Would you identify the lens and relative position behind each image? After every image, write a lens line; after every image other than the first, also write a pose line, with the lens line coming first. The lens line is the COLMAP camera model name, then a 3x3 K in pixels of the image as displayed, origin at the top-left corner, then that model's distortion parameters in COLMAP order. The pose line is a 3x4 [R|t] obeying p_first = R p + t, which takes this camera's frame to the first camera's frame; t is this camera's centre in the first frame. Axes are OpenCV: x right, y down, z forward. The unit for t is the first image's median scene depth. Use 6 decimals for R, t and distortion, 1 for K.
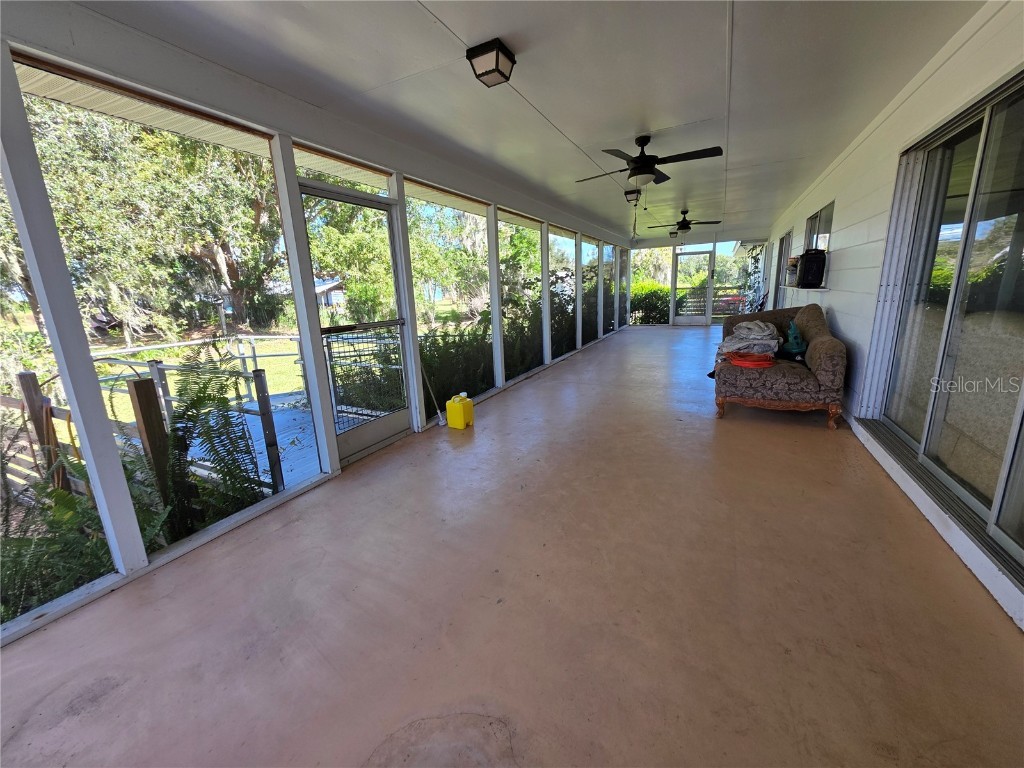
lens RADIAL K [[409.7, 0, 509.9], [0, 409.7, 384.7], [0, 0, 1]] dist [-0.002685, 0.001227]
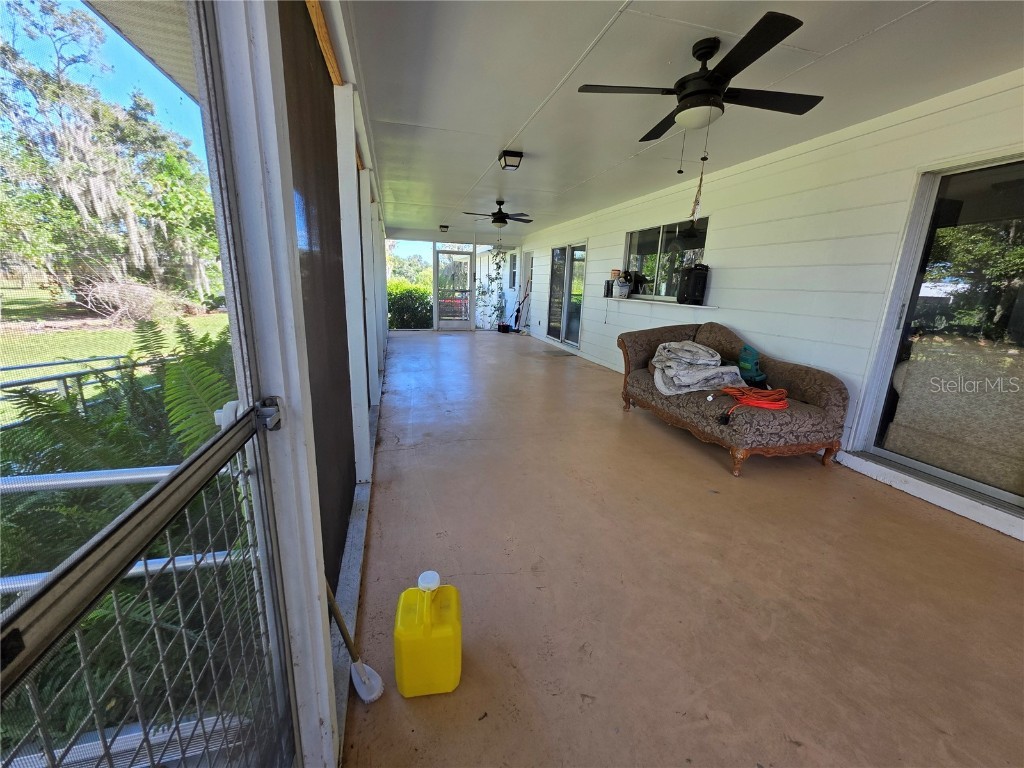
lens RADIAL K [[409.7, 0, 514.5], [0, 409.7, 381.5], [0, 0, 1]] dist [-0.002685, 0.001227]
pose [[0.735532, -0.087605, 0.671802, -0.099588], [0.087453, 0.995586, 0.034077, -0.053697], [-0.671822, 0.033686, 0.739946, 0.244712]]
